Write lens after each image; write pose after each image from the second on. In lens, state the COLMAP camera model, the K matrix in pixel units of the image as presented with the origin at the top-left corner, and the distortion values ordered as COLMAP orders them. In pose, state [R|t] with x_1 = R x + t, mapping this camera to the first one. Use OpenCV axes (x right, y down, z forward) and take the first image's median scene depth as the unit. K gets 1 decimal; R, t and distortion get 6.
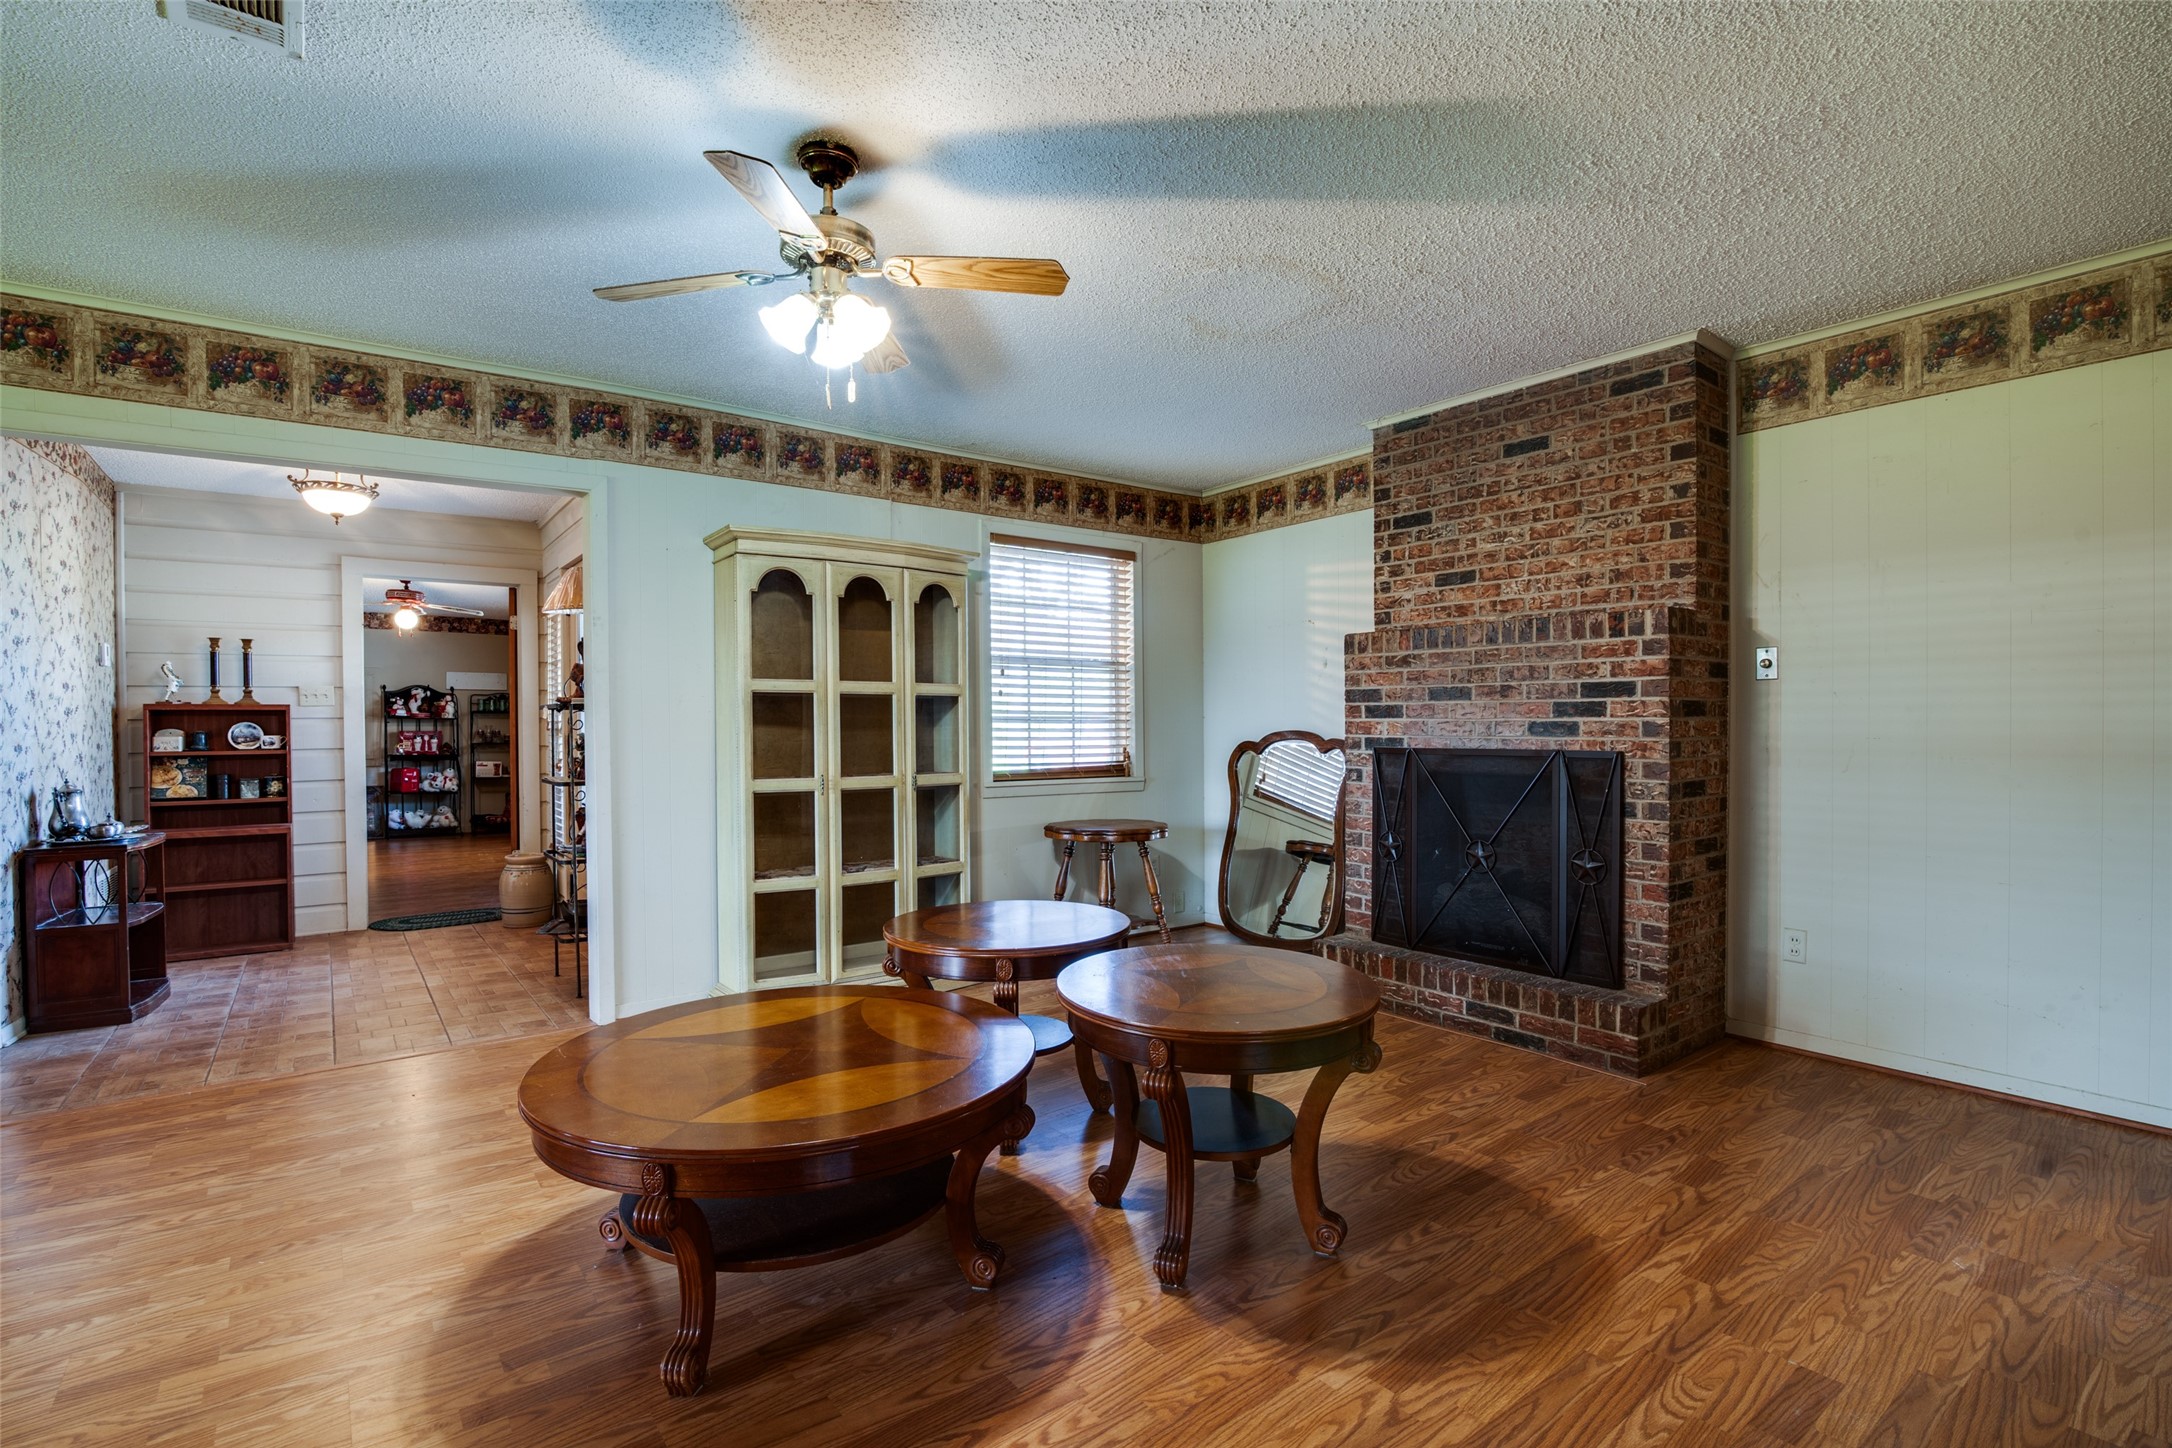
lens RADIAL K [[1022.9, 0, 1093.2], [0, 1022.9, 732.6], [0, 0, 1]] dist [-0.017416, 0.000956]
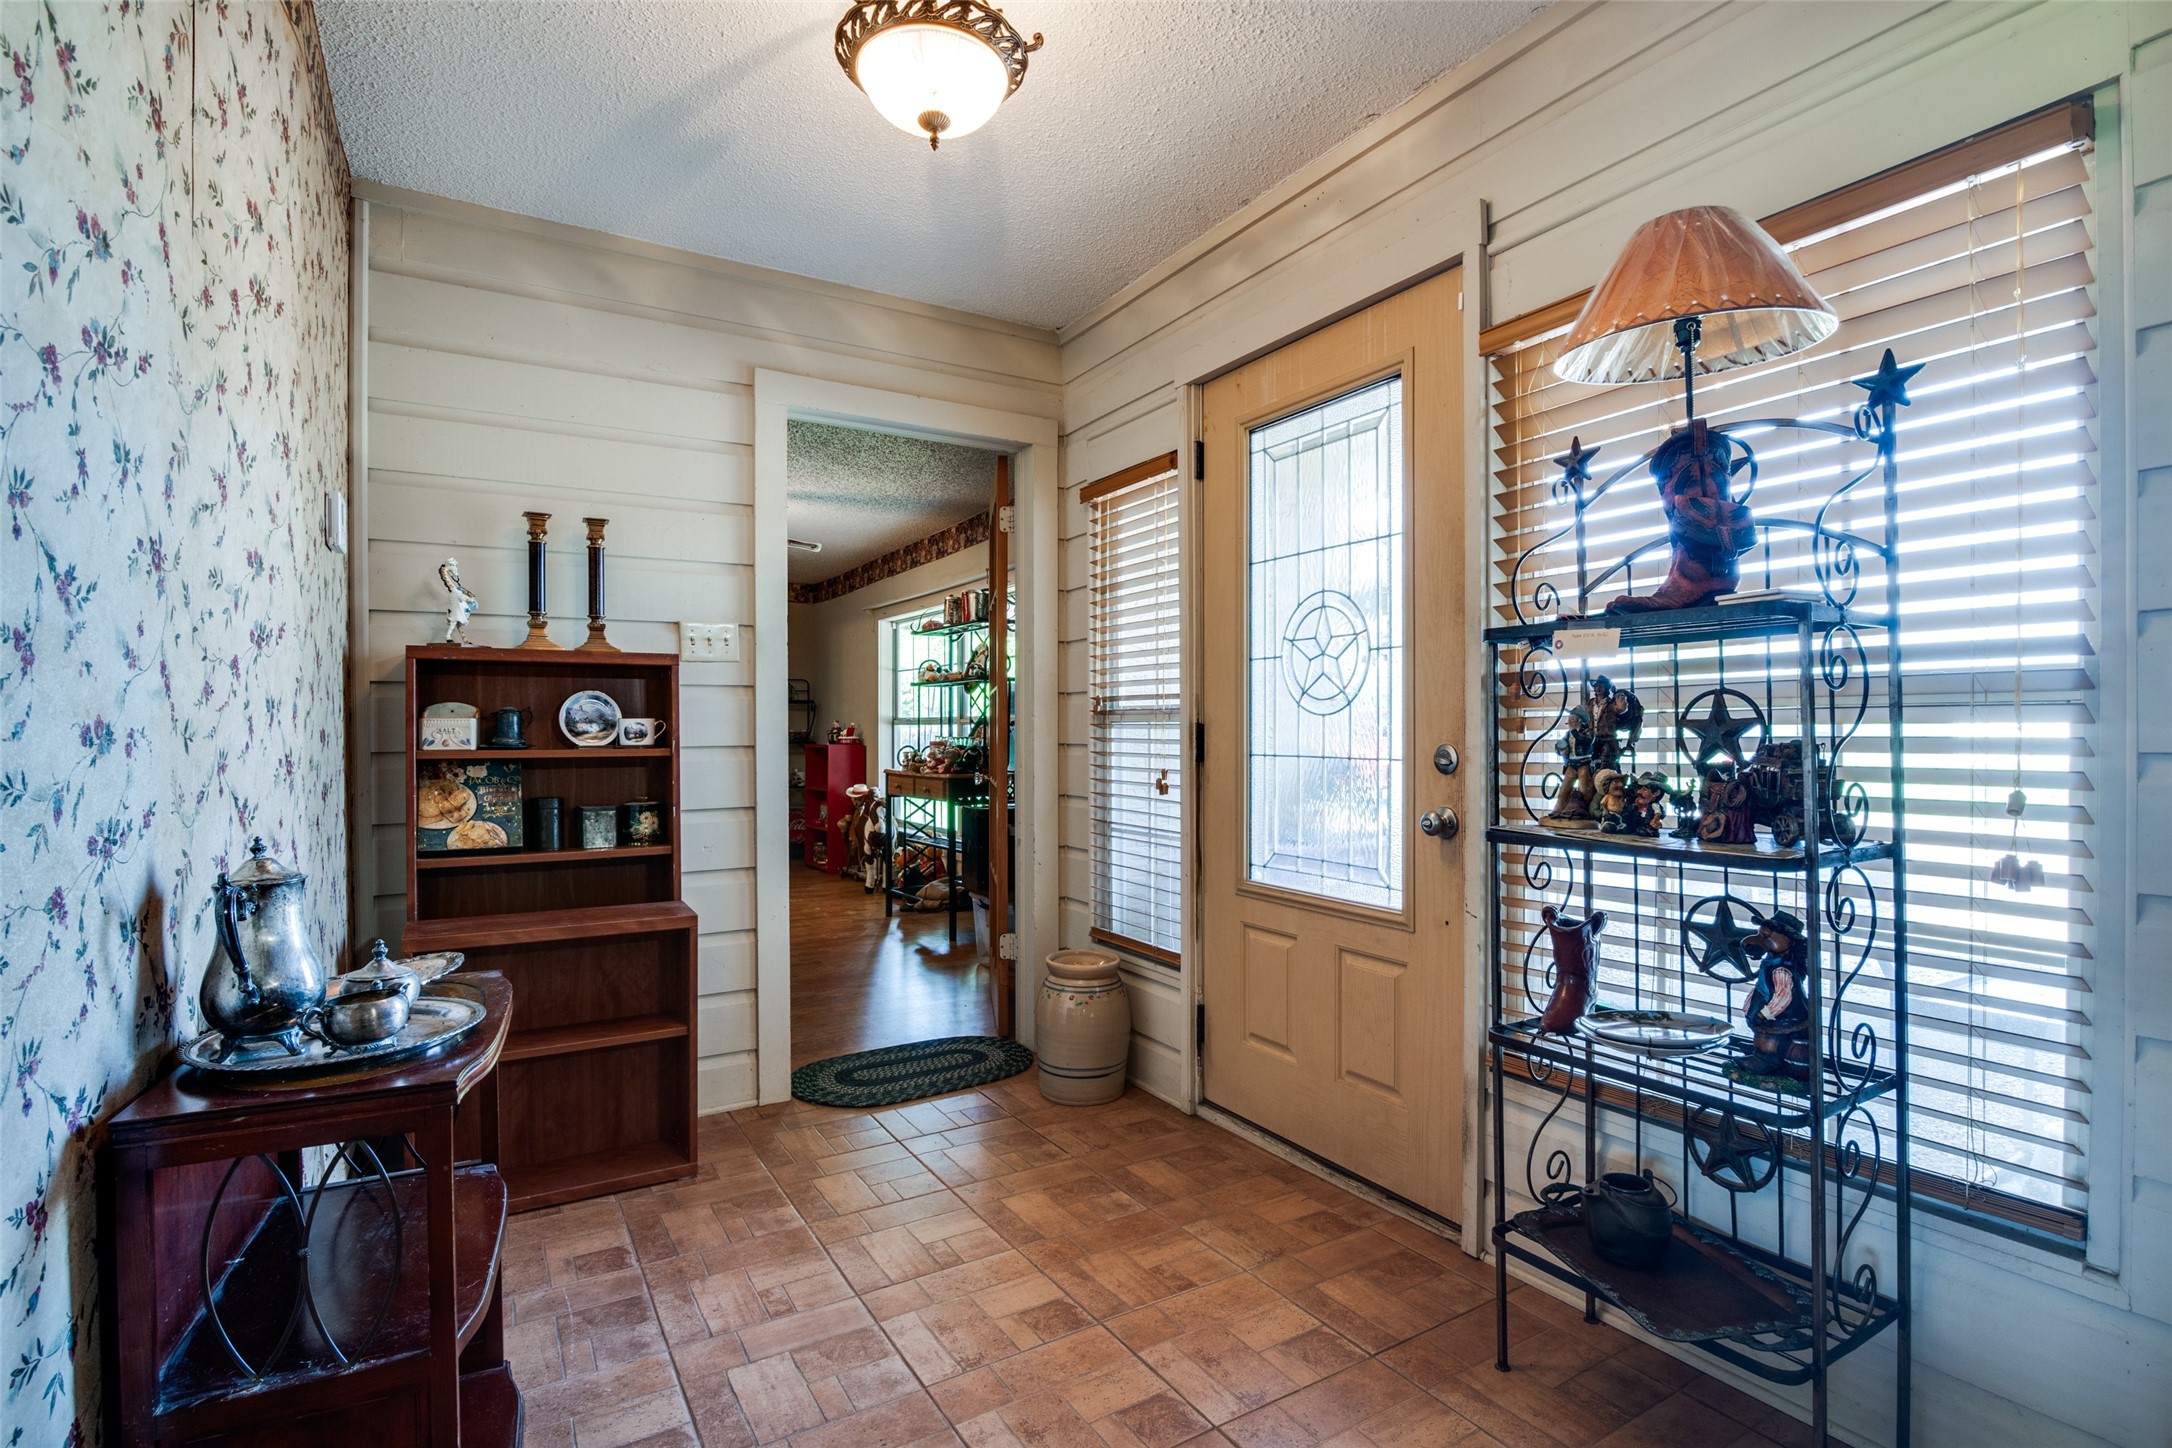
lens RADIAL K [[1022.9, 0, 1093.2], [0, 1022.9, 732.6], [0, 0, 1]] dist [-0.017416, 0.000956]
pose [[0.995430, 0.006142, -0.095293, -0.557381], [-0.006565, 0.999970, -0.004130, 0.010411], [0.095265, 0.004736, 0.995441, 0.541428]]
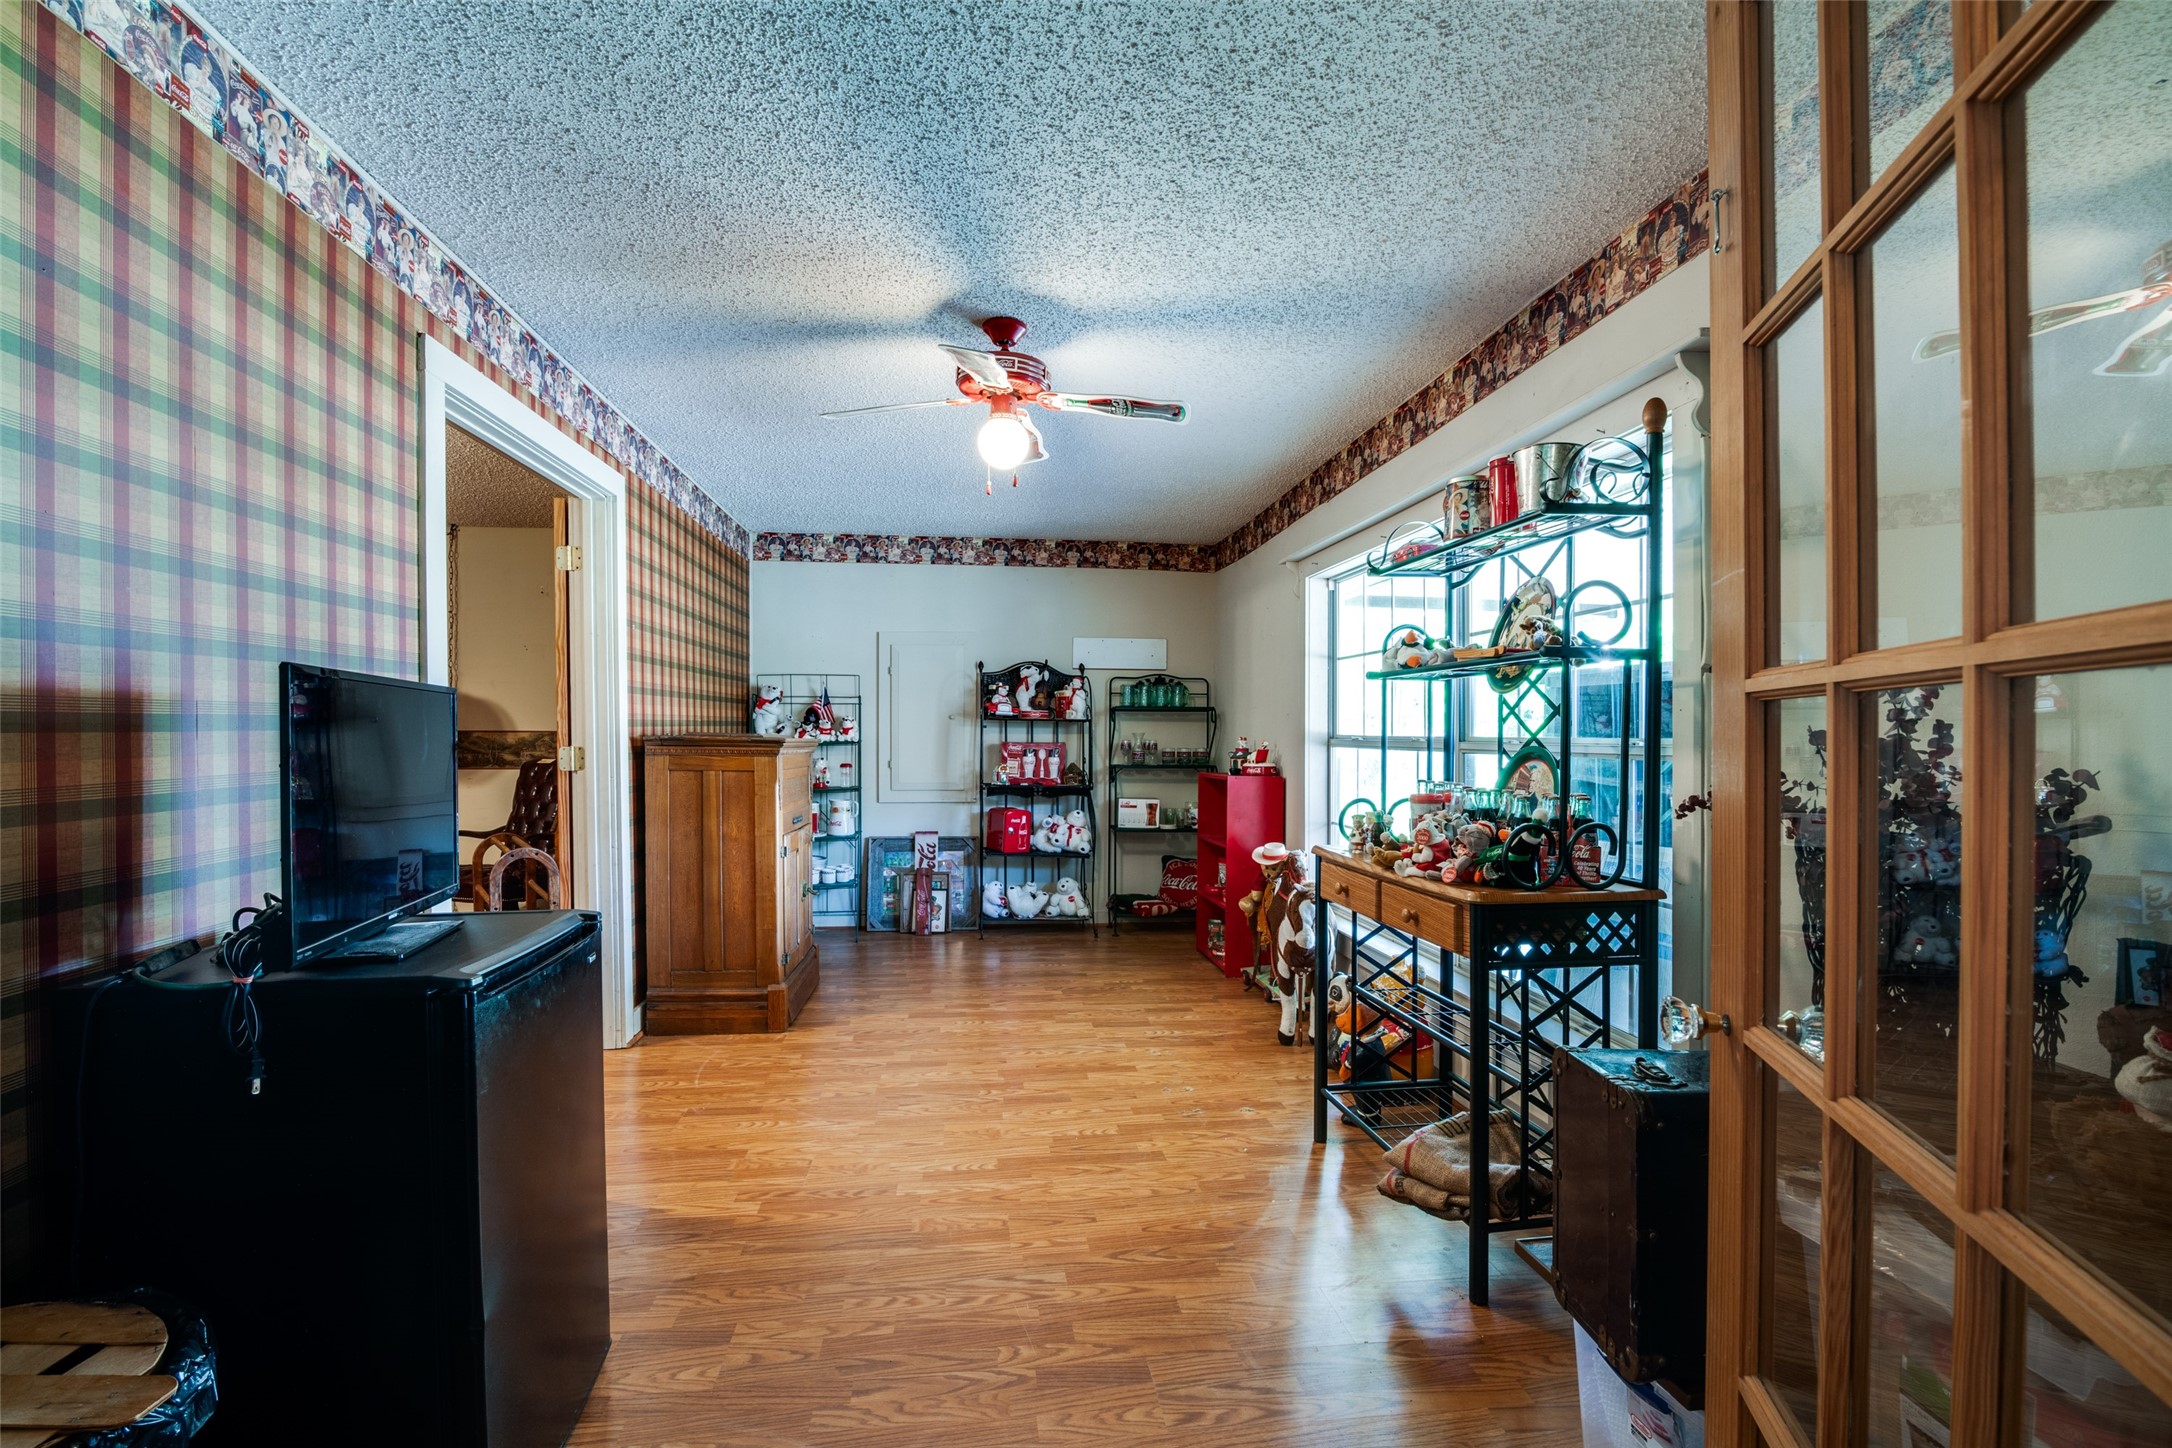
lens RADIAL K [[1022.9, 0, 1093.2], [0, 1022.9, 732.6], [0, 0, 1]] dist [-0.017416, 0.000956]
pose [[0.871813, 0.008061, -0.489772, -0.708329], [-0.012030, 0.999915, -0.004956, -0.008745], [0.489690, 0.010212, 0.871837, 1.038152]]
